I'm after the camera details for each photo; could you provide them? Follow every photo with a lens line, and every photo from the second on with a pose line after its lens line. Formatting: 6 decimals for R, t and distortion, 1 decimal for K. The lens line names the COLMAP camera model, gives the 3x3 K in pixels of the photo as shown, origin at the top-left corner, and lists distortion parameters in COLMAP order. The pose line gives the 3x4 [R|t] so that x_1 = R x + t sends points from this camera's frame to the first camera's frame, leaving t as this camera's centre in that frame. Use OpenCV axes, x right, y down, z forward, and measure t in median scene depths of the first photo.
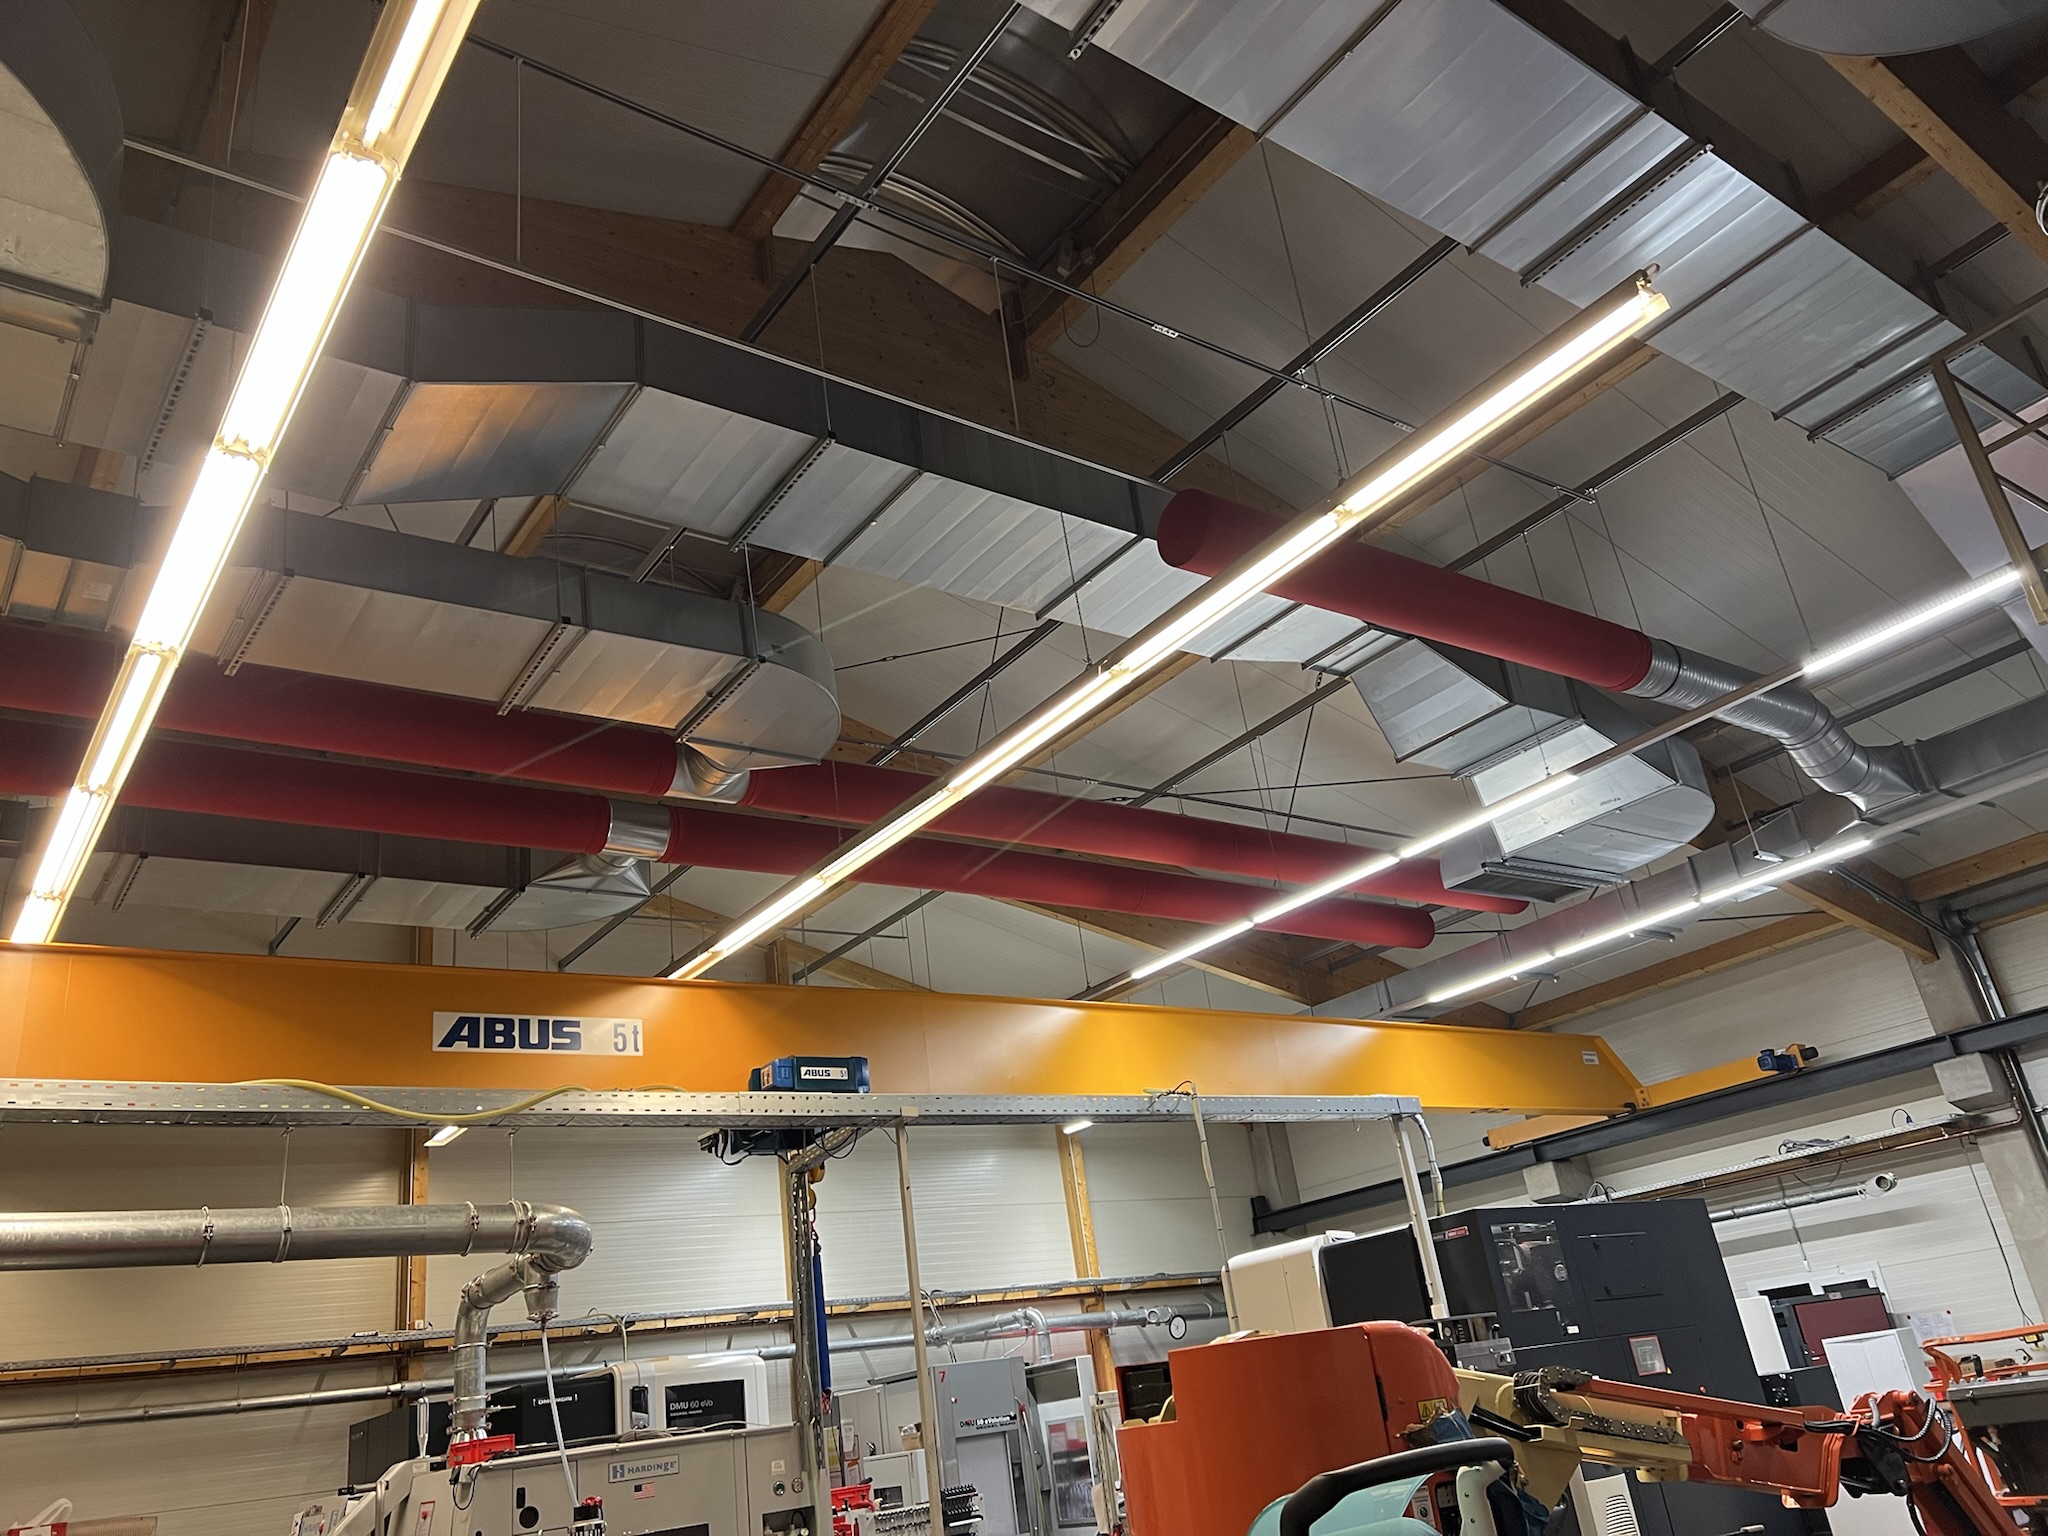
lens RADIAL K [[1529.7, 0, 1024.0], [0, 1529.7, 768.0], [0, 0, 1]] dist [0.075313, -0.083886]
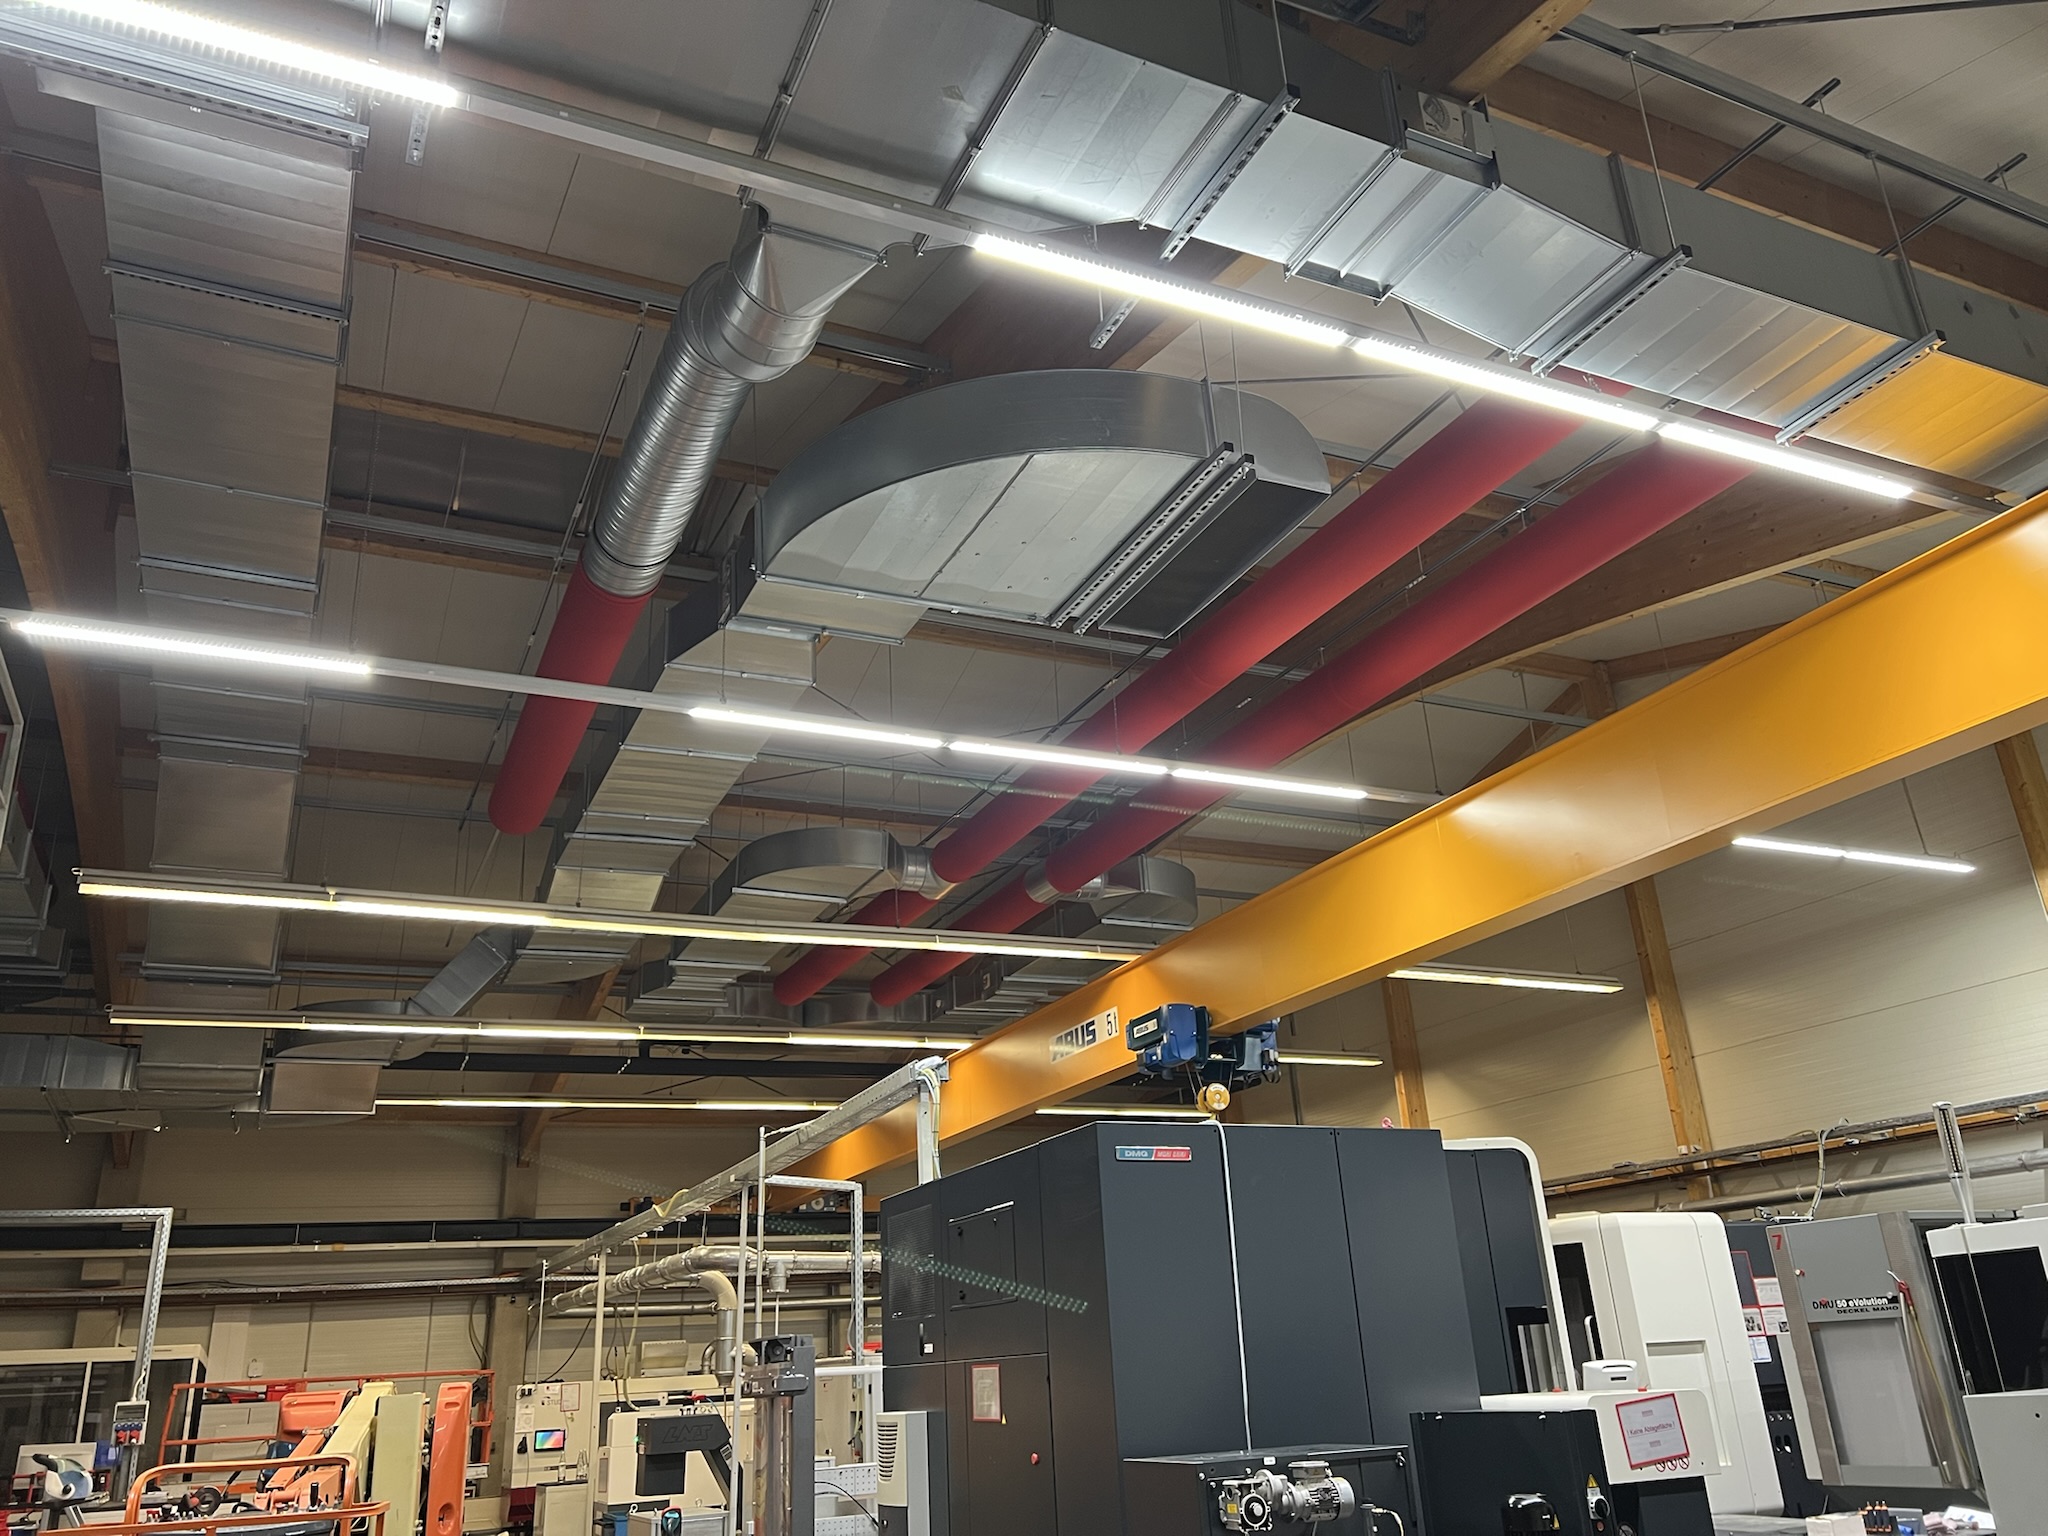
lens RADIAL K [[1529.7, 0, 1024.0], [0, 1529.7, 768.0], [0, 0, 1]] dist [0.075313, -0.083886]
pose [[-0.186725, -0.223678, -0.956610, 0.943779], [0.466115, 0.836986, -0.286690, 0.302800], [0.864795, -0.499422, -0.052026, 1.020450]]
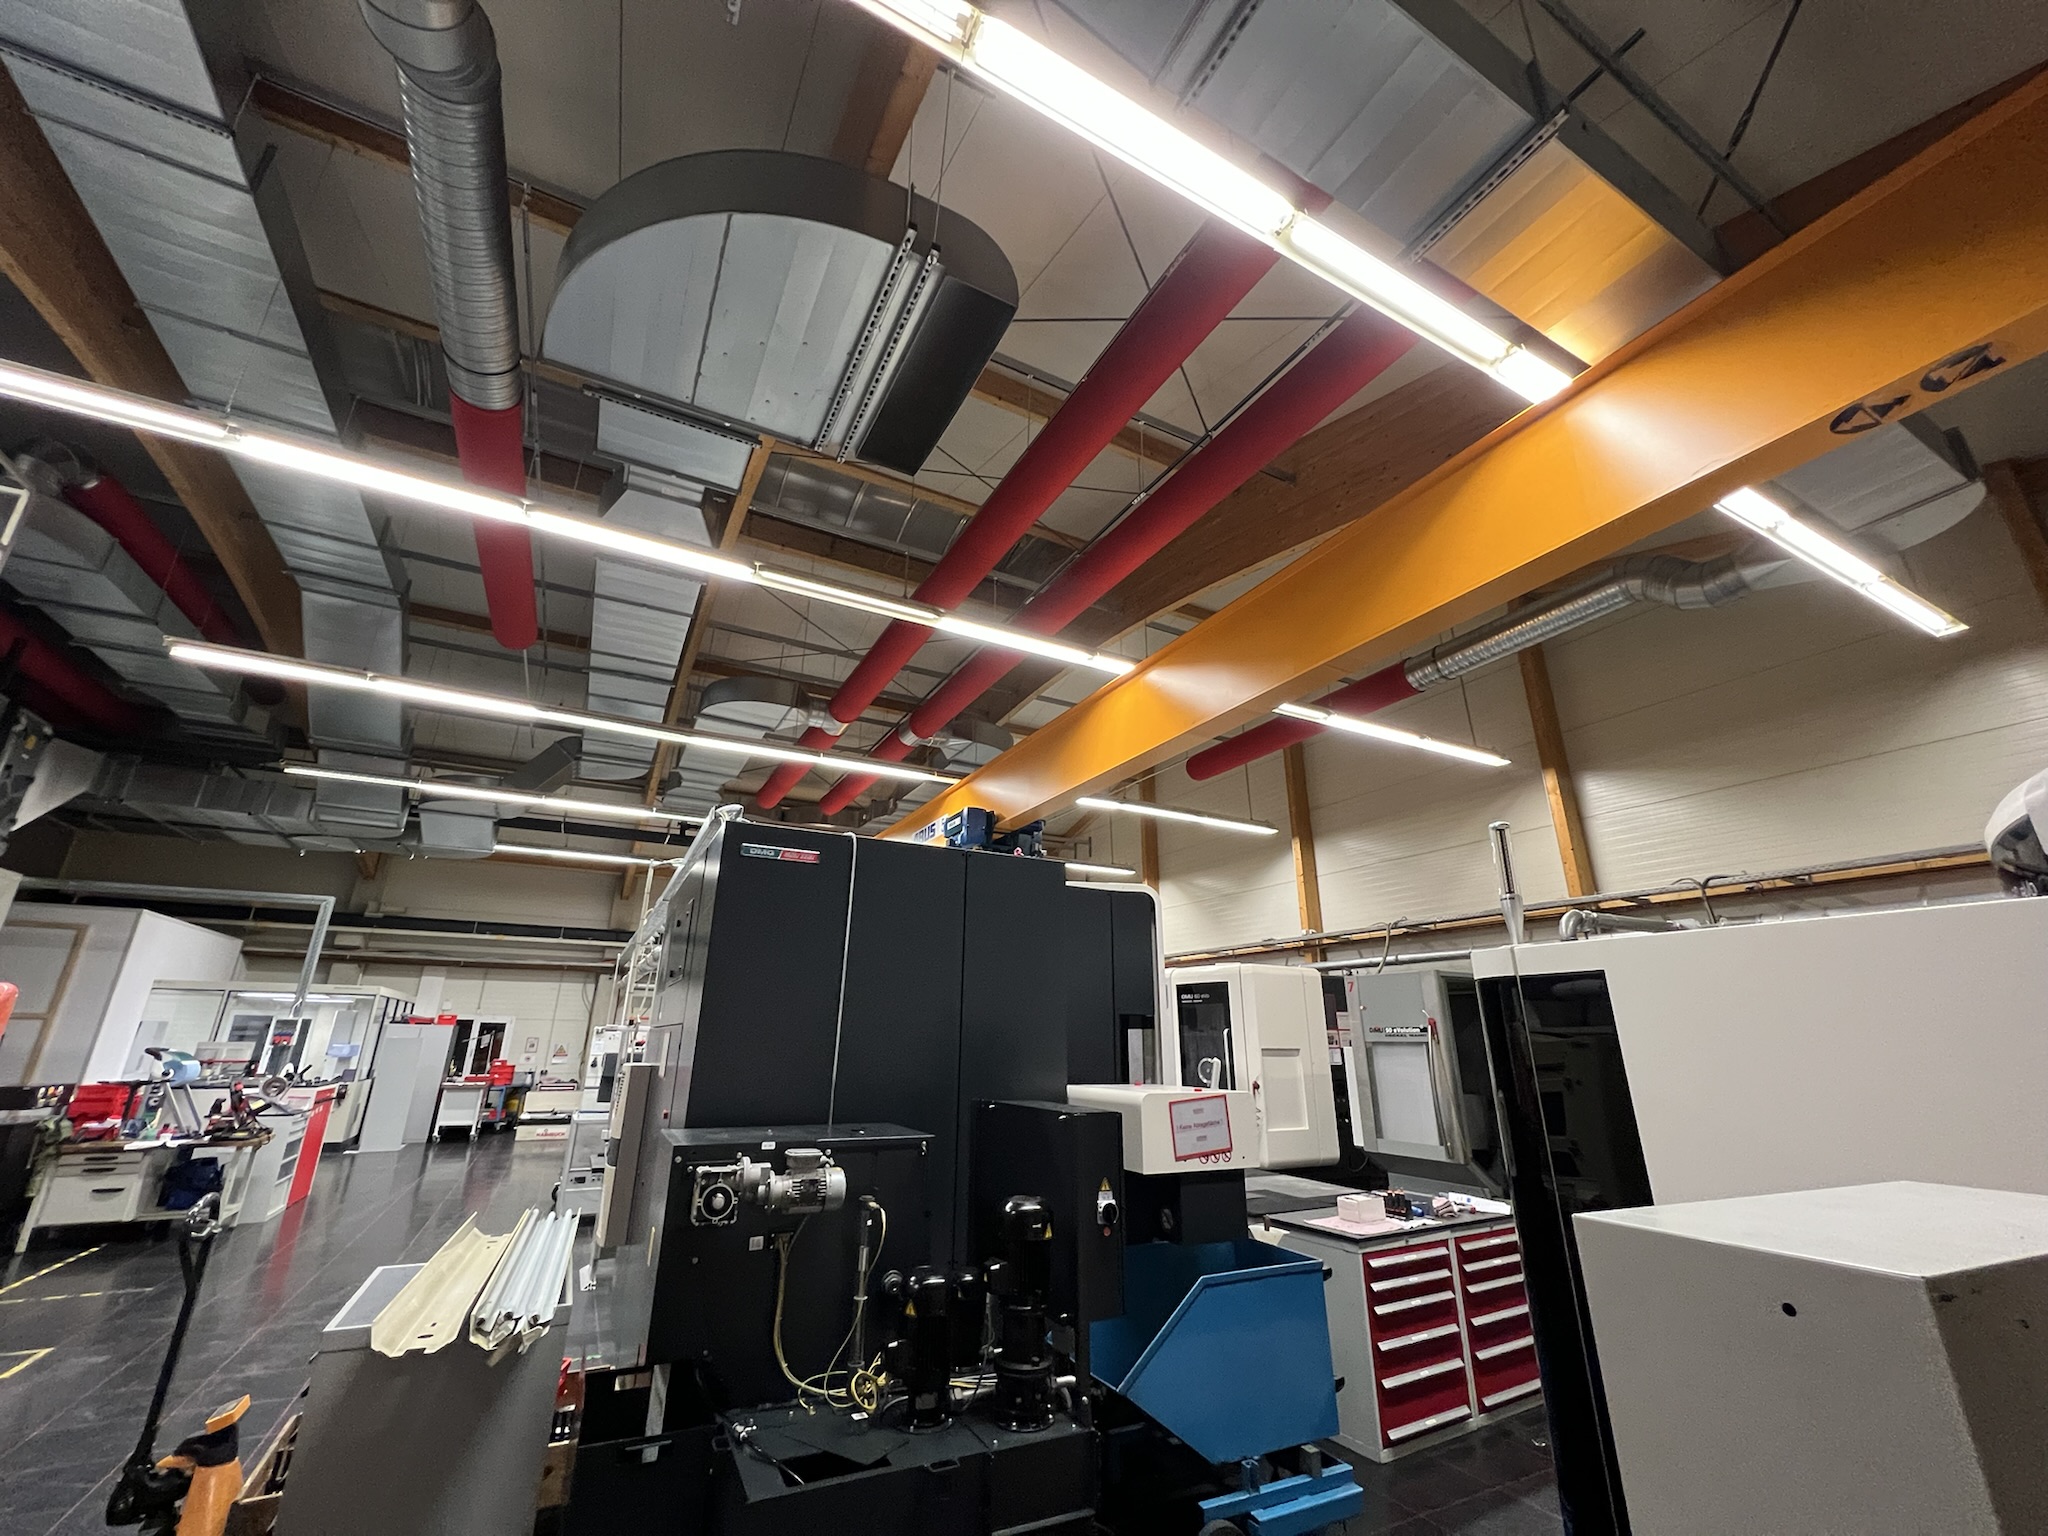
lens RADIAL K [[809.4, 0, 1015.8], [0, 809.4, 767.9], [0, 0, 1]] dist [-0.000878, 0.000352]
pose [[-0.152498, -0.193404, -0.969195, 0.689747], [0.405886, 0.881890, -0.239847, 0.362853], [0.901111, -0.429959, -0.055986, 1.075409]]
